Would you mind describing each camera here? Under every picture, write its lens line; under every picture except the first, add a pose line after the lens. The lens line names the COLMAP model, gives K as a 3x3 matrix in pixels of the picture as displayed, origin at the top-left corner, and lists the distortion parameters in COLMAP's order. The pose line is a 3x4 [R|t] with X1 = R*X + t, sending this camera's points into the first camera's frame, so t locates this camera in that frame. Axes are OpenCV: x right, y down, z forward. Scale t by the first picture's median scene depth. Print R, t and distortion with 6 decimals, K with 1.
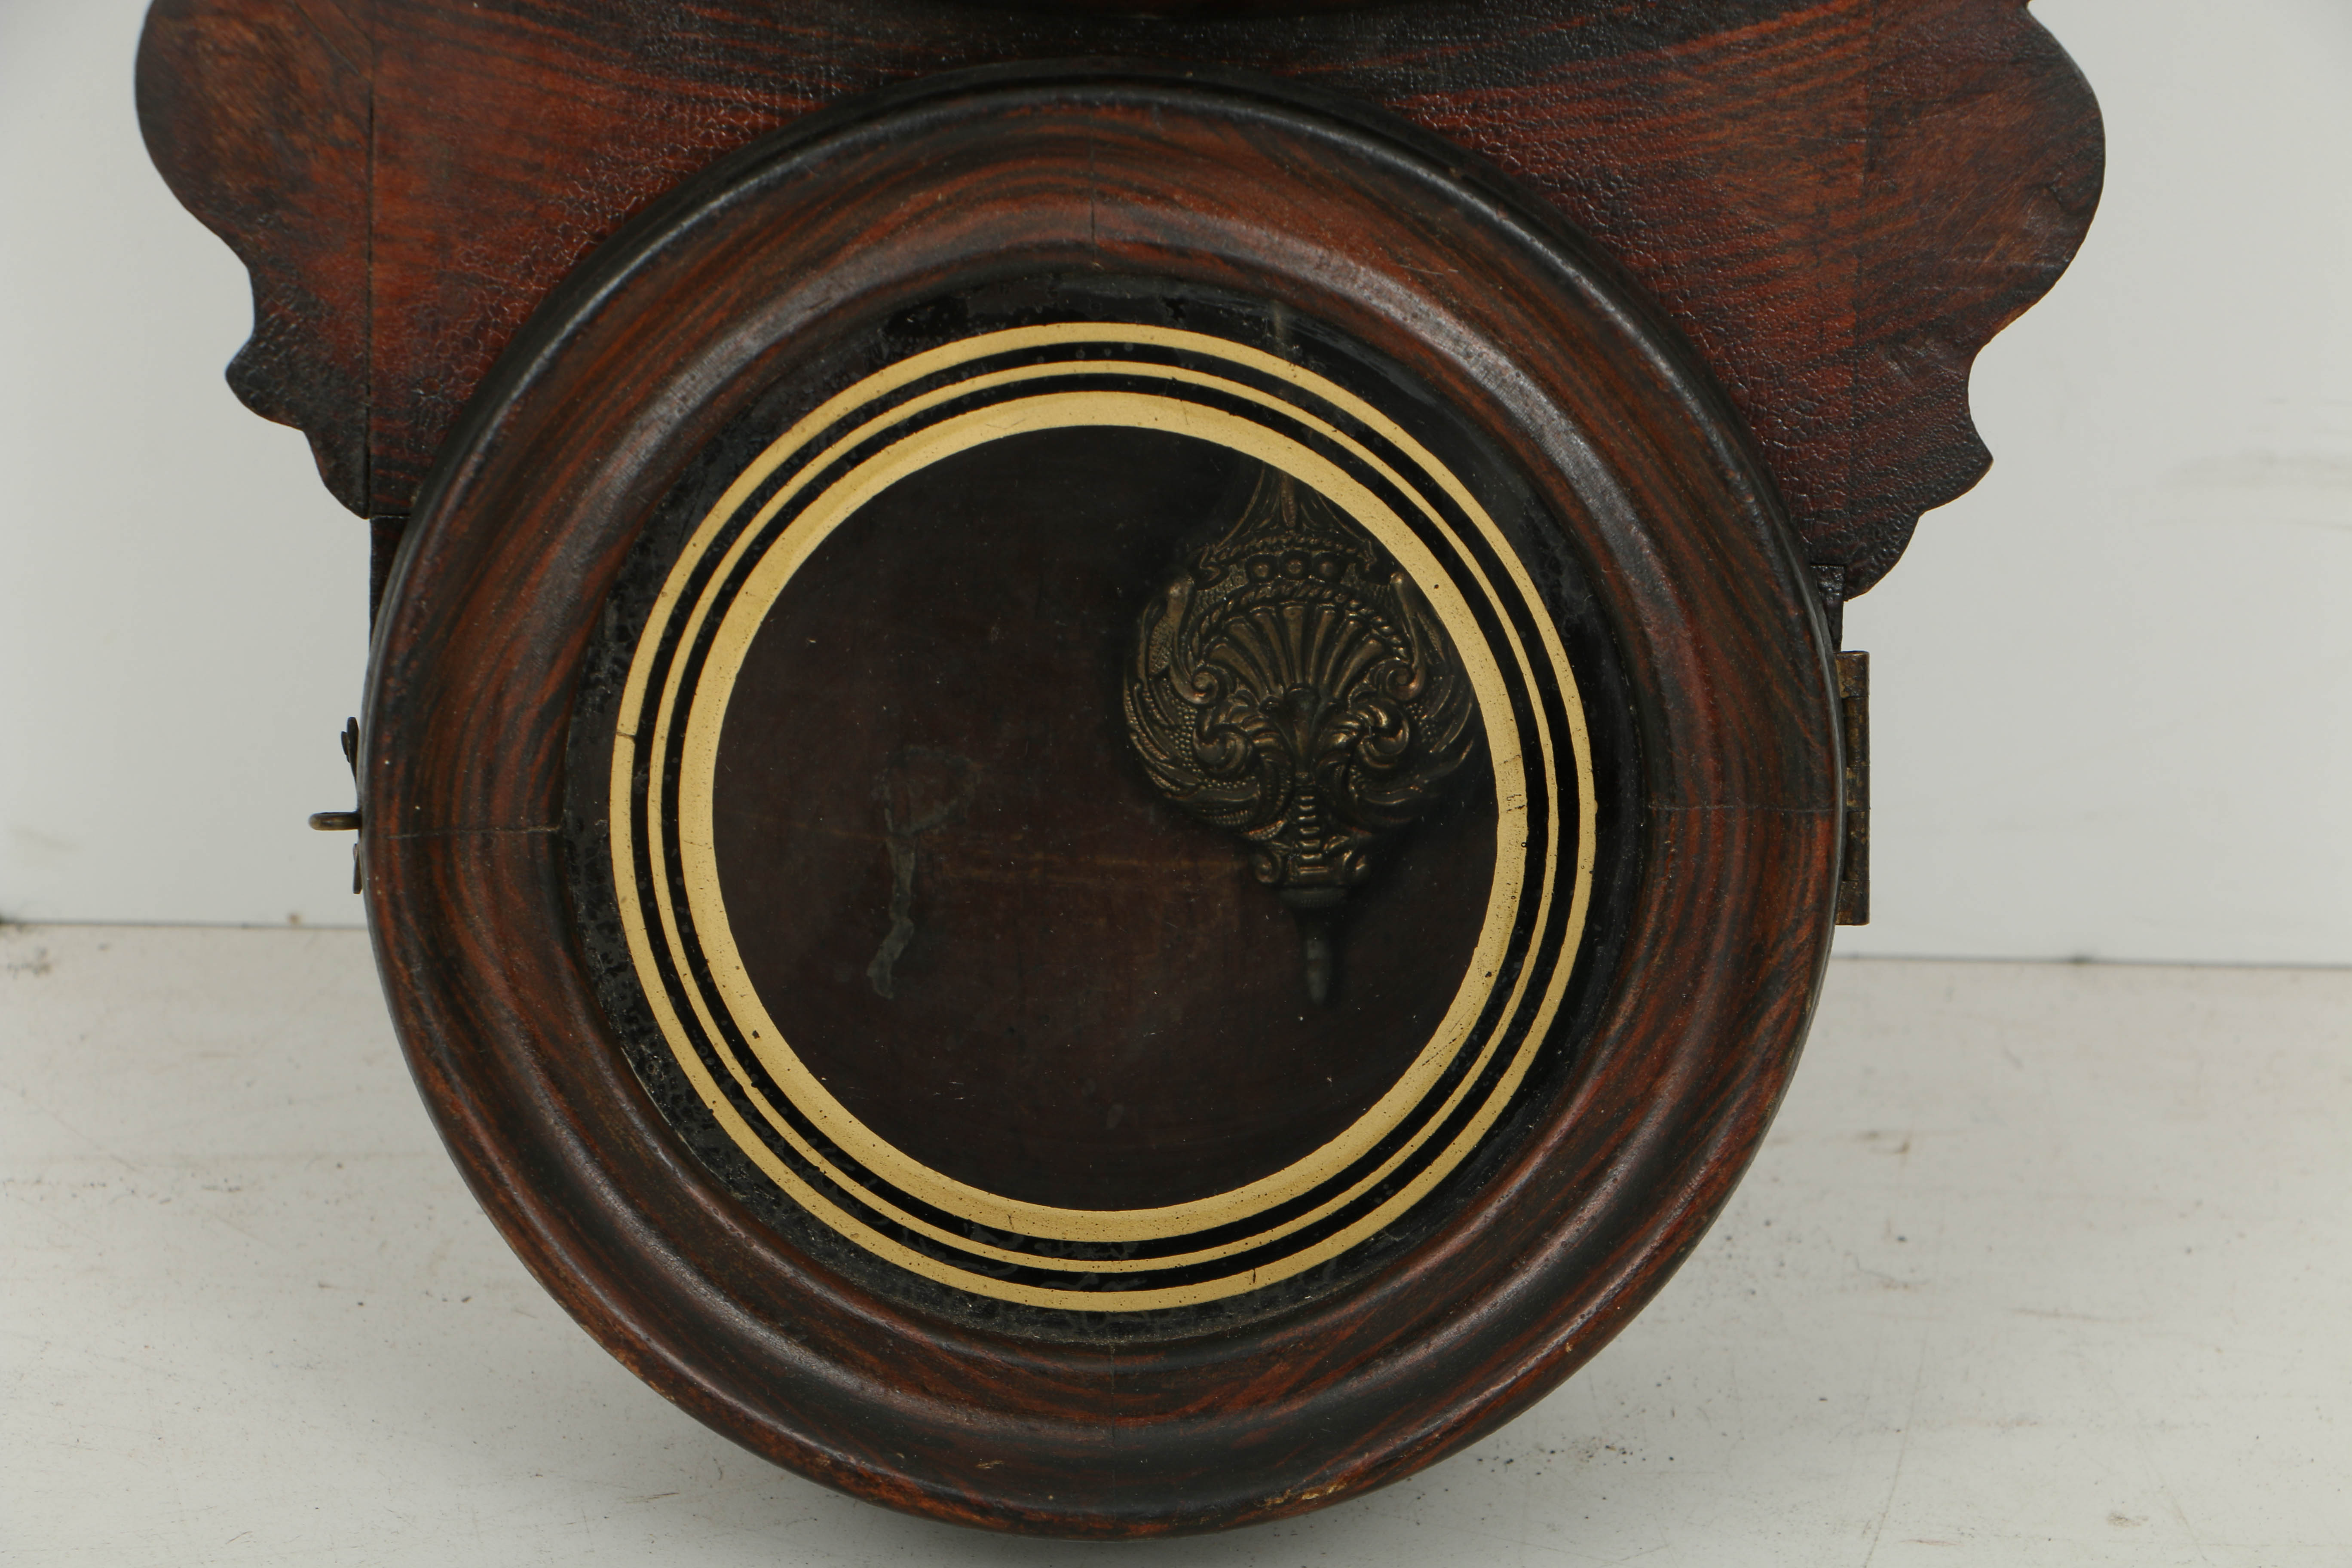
lens RADIAL K [[7546.0, 0, 1176.0], [0, 7546.0, 784.0], [0, 0, 1]] dist [0.387159, 2.116336]
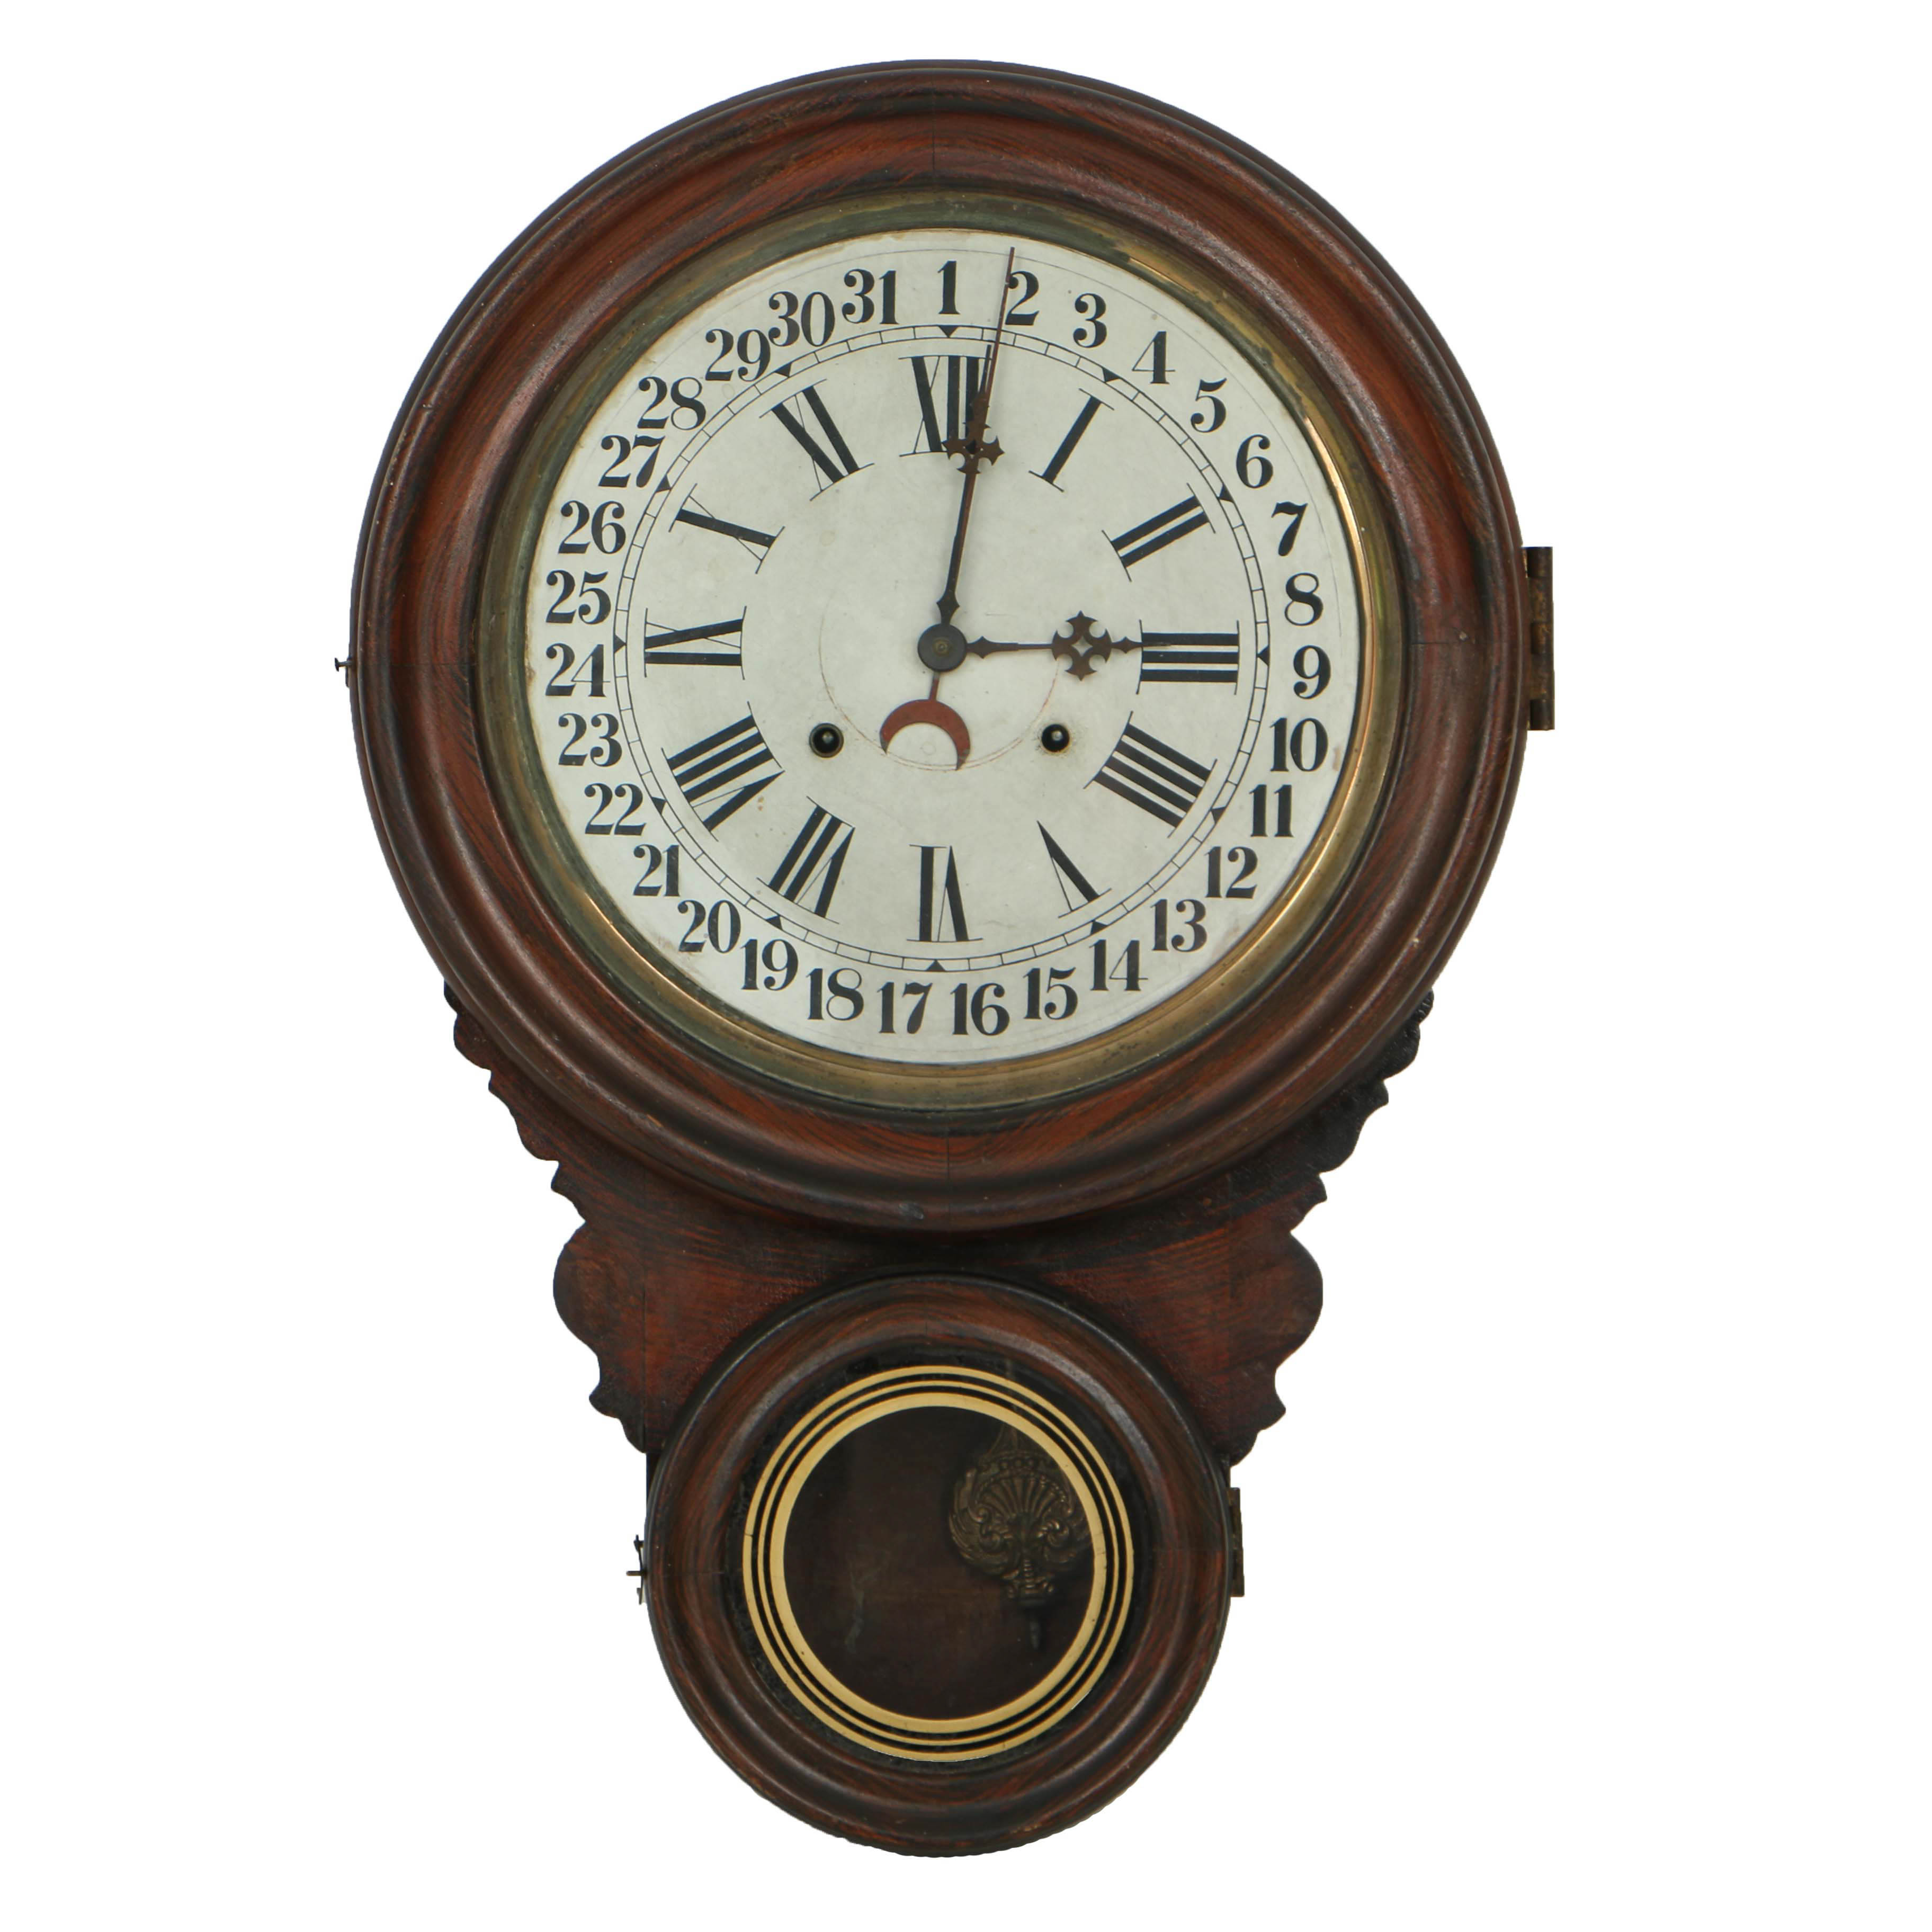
lens RADIAL K [[9661.8, 0, 966.0], [0, 9661.8, 966.0], [0, 0, 1]] dist [0.546776, -10.241166]
pose [[0.999291, -0.032138, -0.019635, 0.069944], [0.030127, 0.994993, -0.095295, 0.115338], [0.022599, 0.094636, 0.995255, -2.247045]]
